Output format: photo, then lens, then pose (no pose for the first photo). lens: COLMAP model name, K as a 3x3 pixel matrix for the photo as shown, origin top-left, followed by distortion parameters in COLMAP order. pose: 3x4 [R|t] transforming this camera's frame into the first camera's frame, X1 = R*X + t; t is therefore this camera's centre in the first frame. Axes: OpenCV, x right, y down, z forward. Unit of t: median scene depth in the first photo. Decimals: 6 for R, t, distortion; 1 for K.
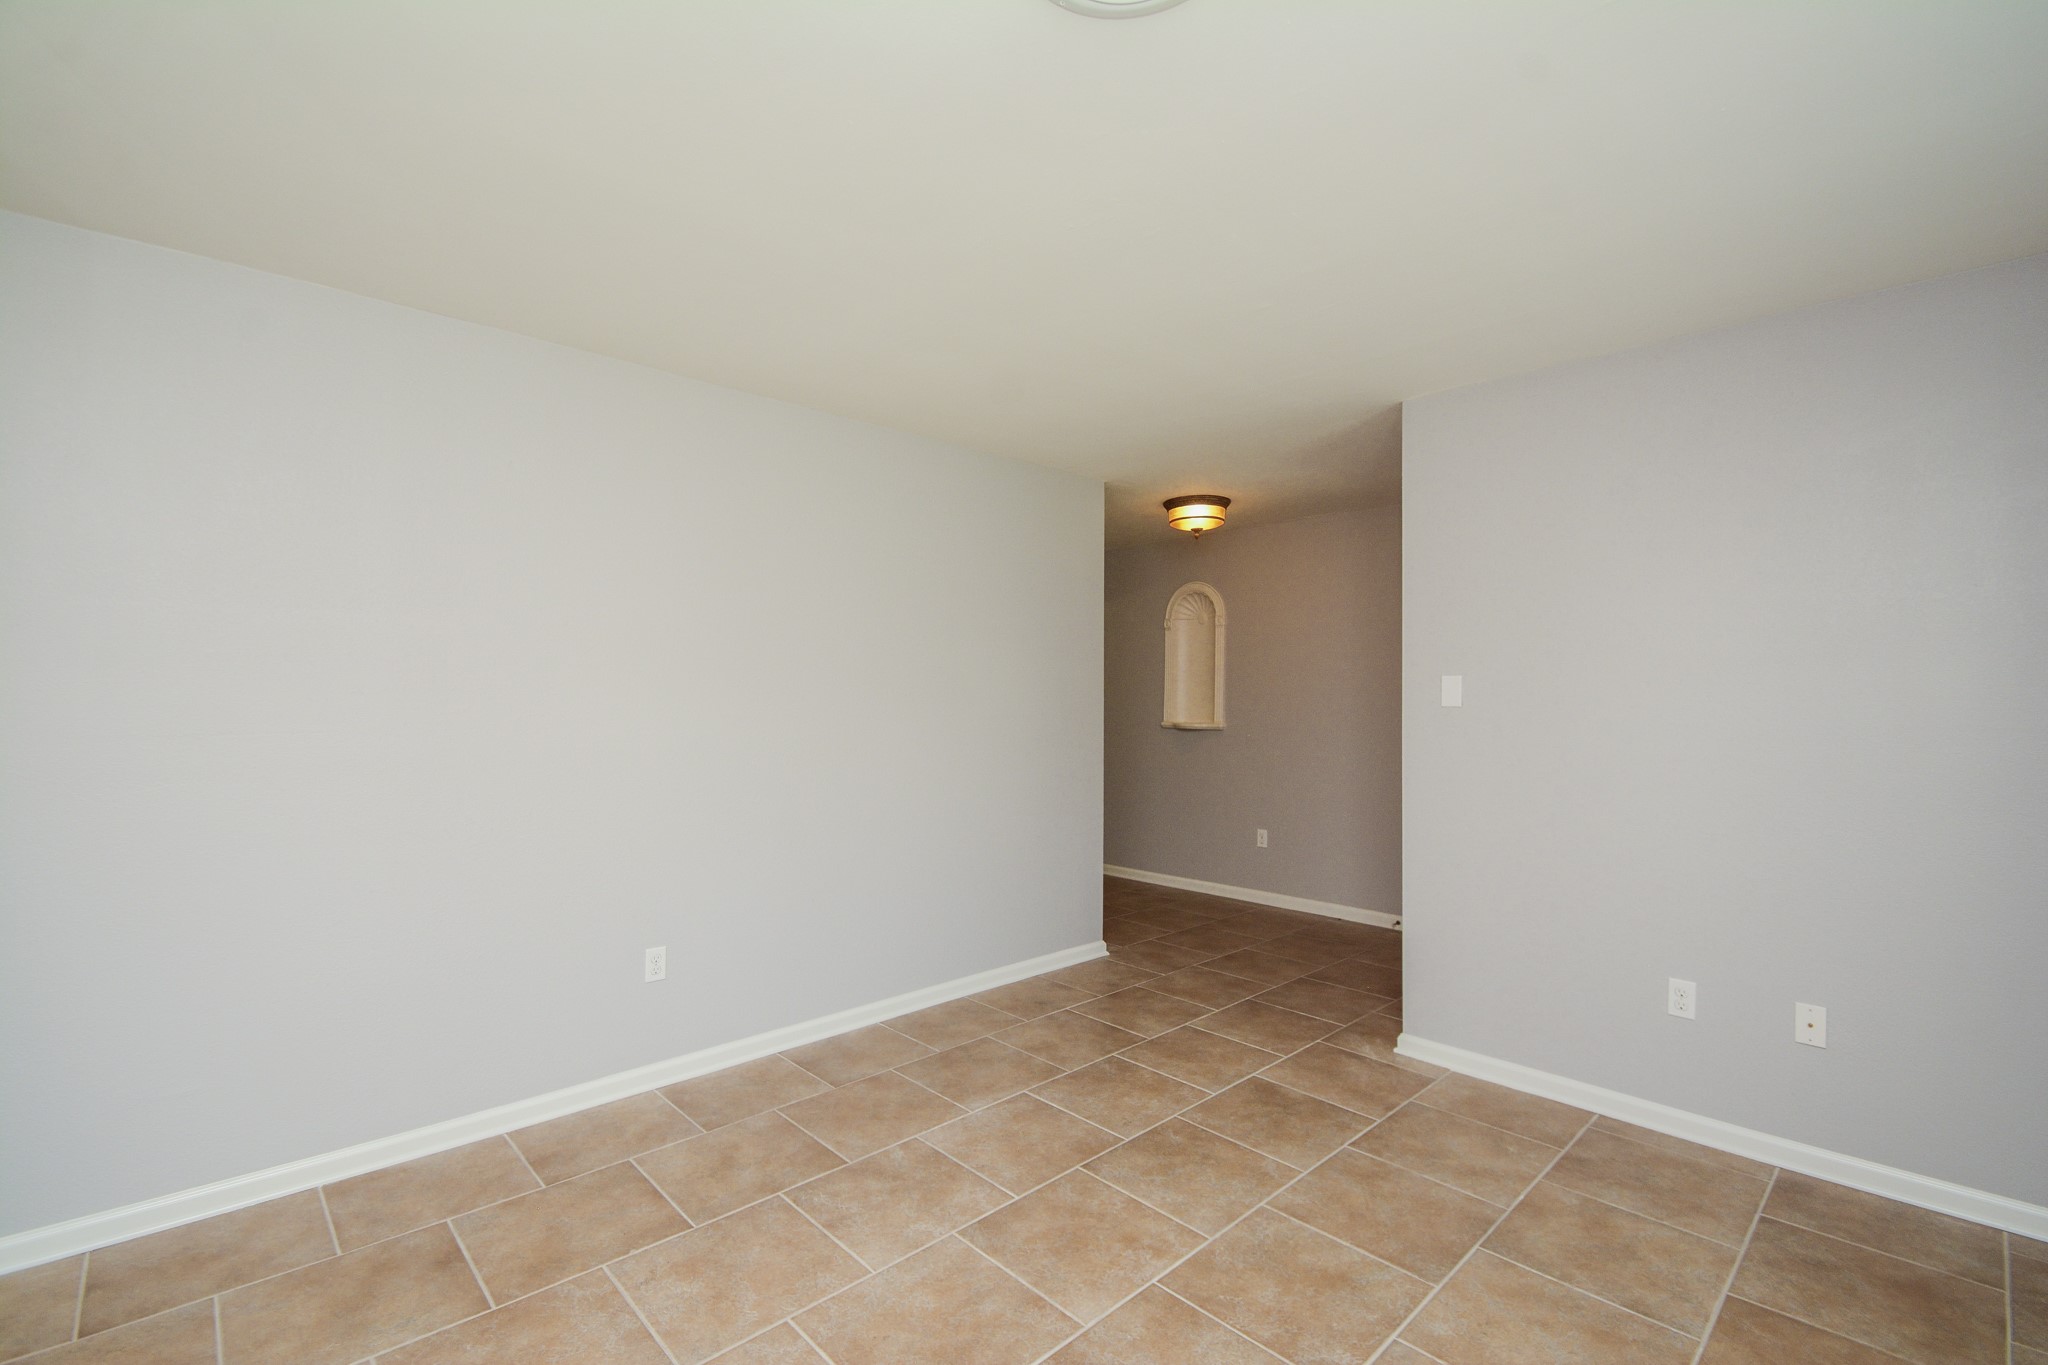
lens RADIAL K [[912.8, 0, 1026.8], [0, 912.8, 686.8], [0, 0, 1]] dist [0.005439, -0.012735]
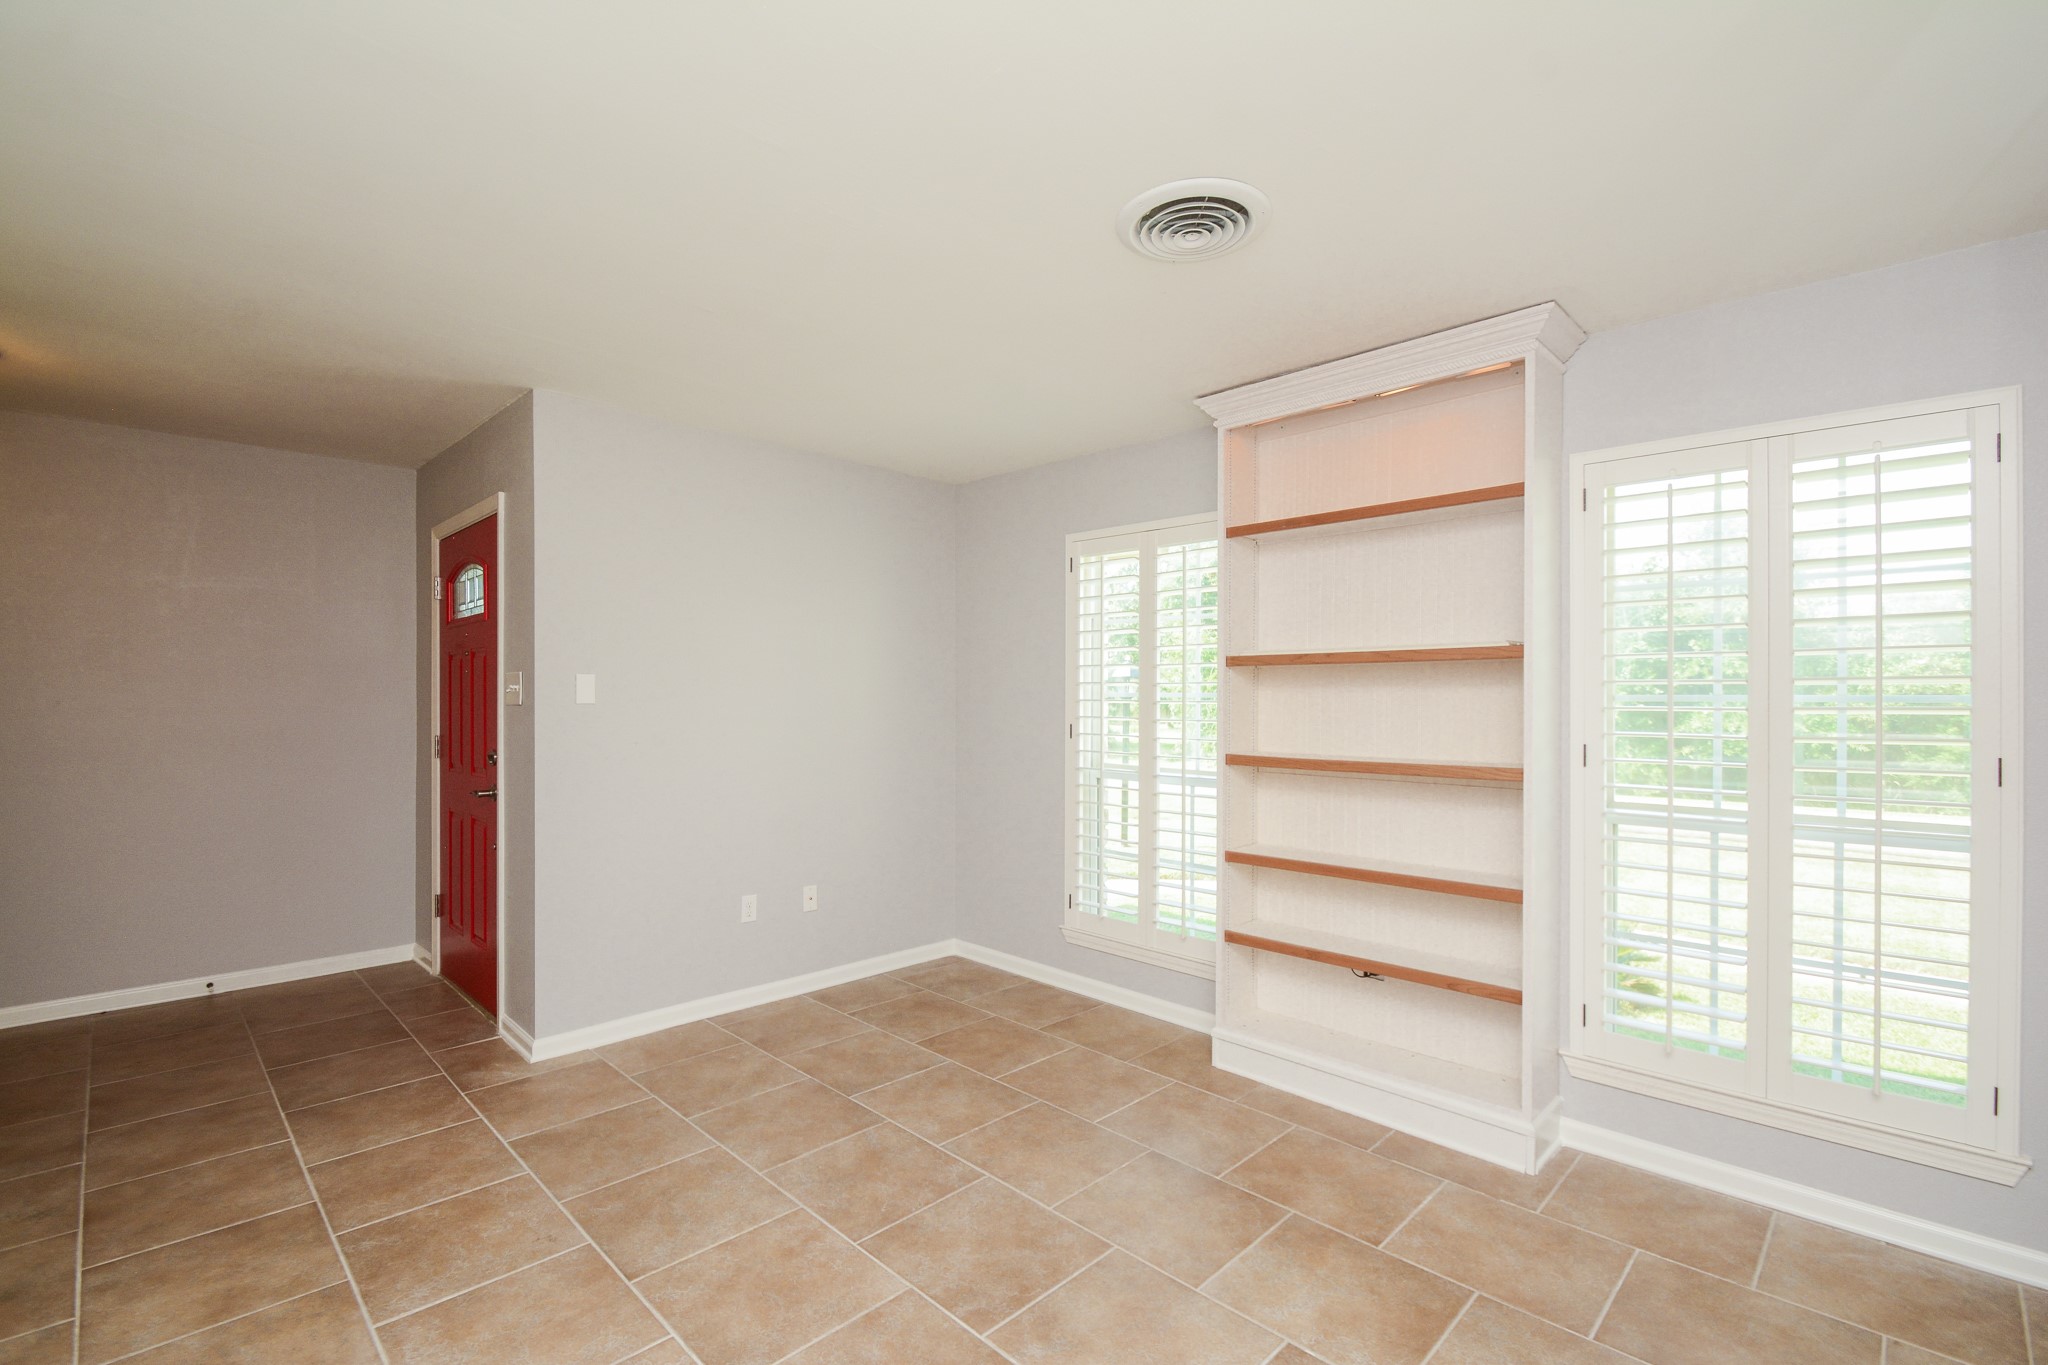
lens RADIAL K [[912.8, 0, 1018.4], [0, 912.8, 689.0], [0, 0, 1]] dist [0.005439, -0.012735]
pose [[-0.051026, 0.003610, 0.998691, -0.710213], [-0.017501, 0.999837, -0.004508, 0.001287], [-0.998544, -0.017708, -0.050954, 0.658632]]
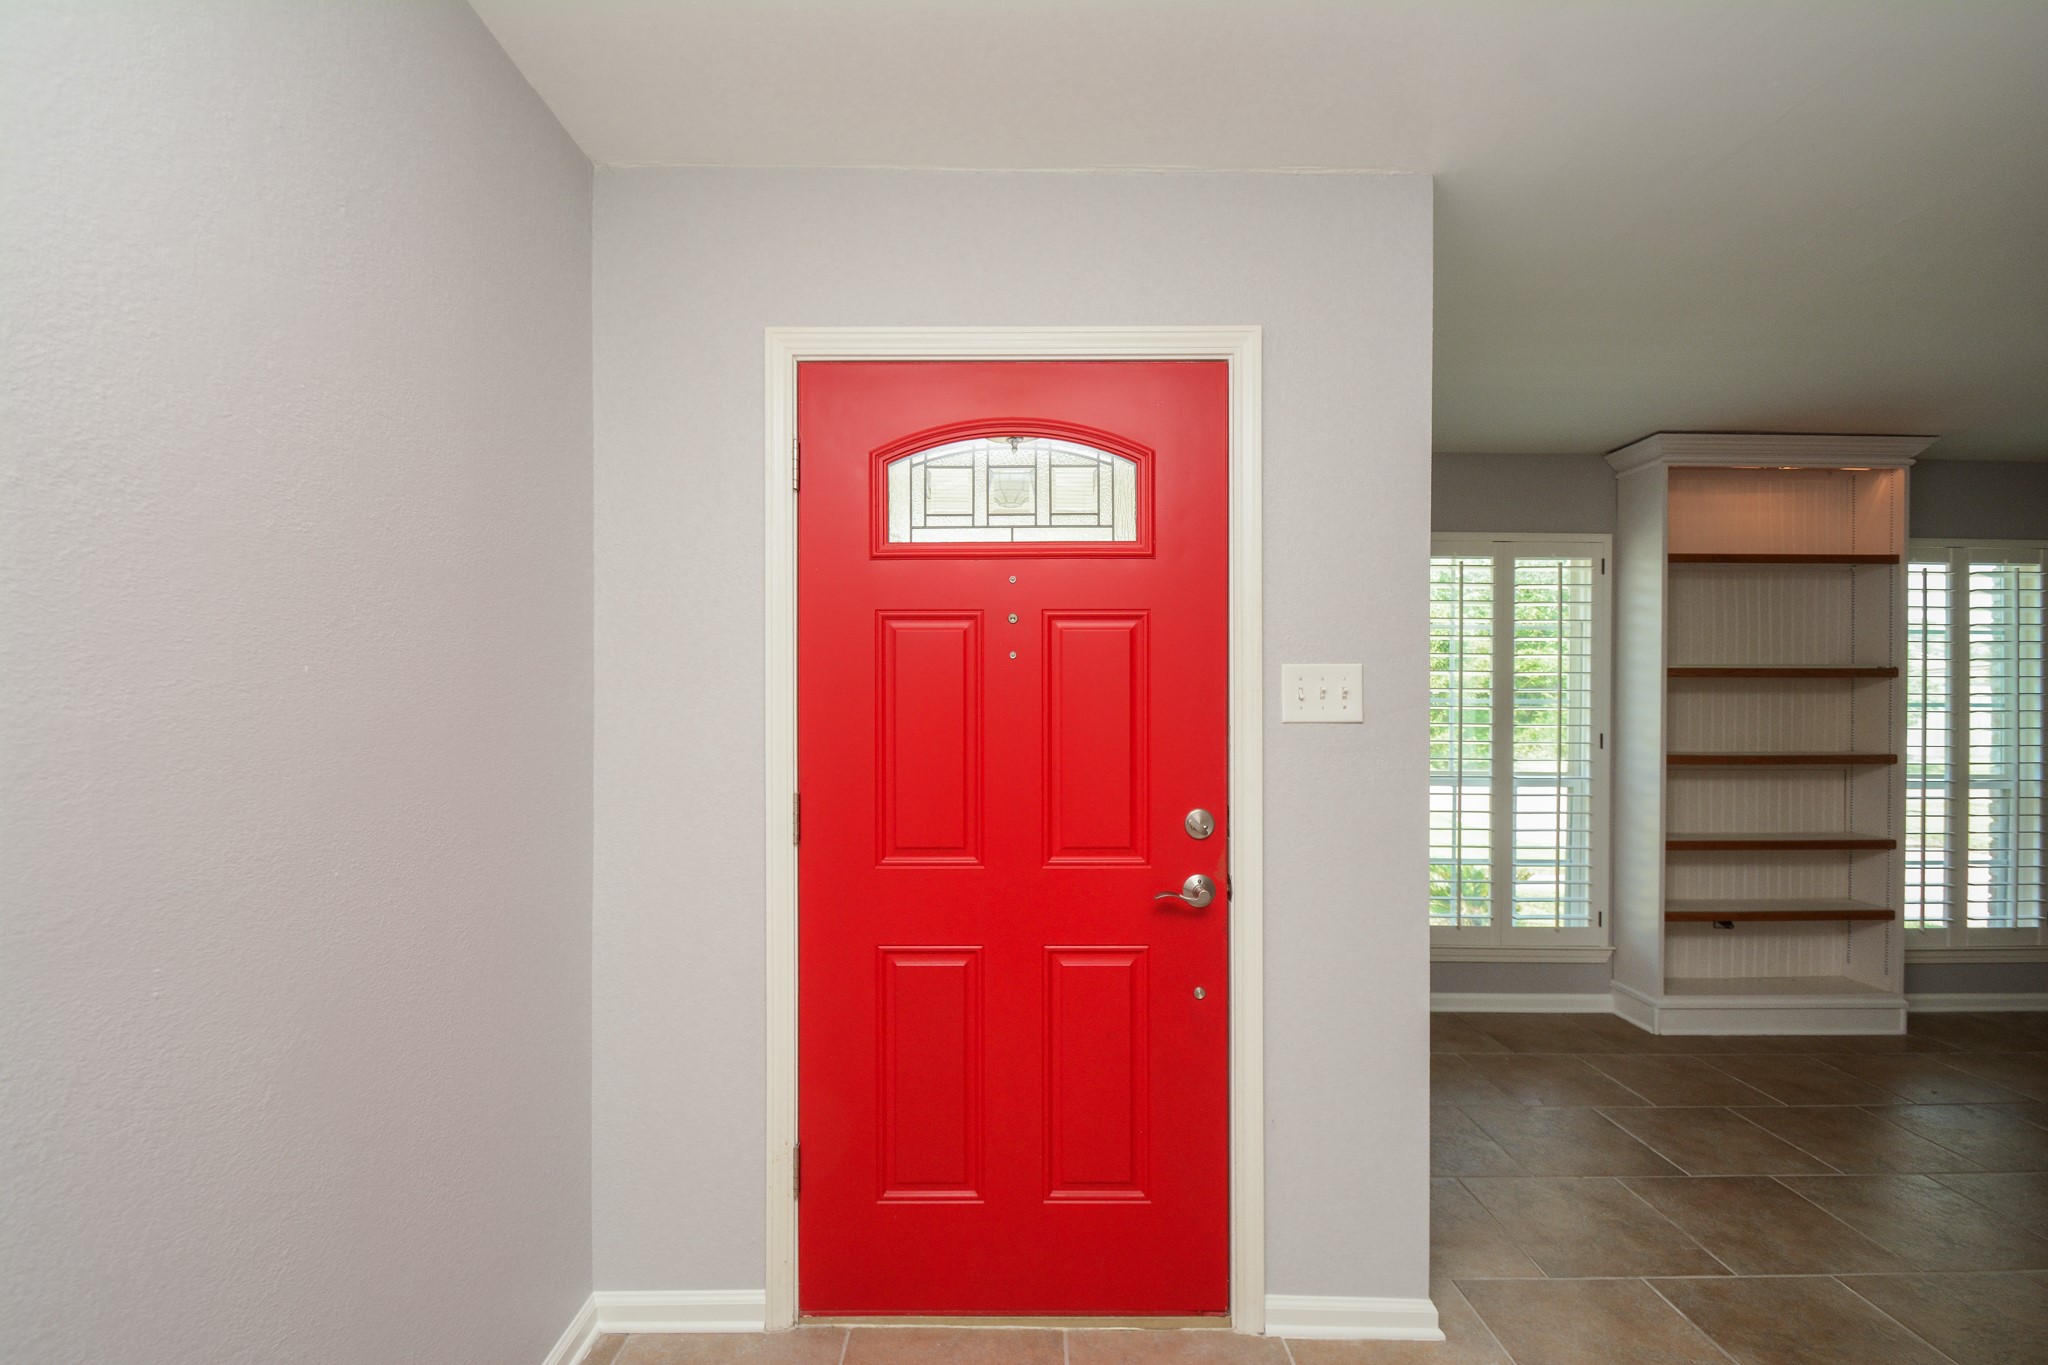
lens RADIAL K [[912.8, 0, 1020.5], [0, 912.8, 682.5], [0, 0, 1]] dist [0.005439, -0.012735]
pose [[-0.743984, -0.007013, 0.668161, 0.283440], [-0.018399, 0.999781, -0.009993, -0.000487], [-0.667944, -0.019728, -0.743950, 1.968453]]
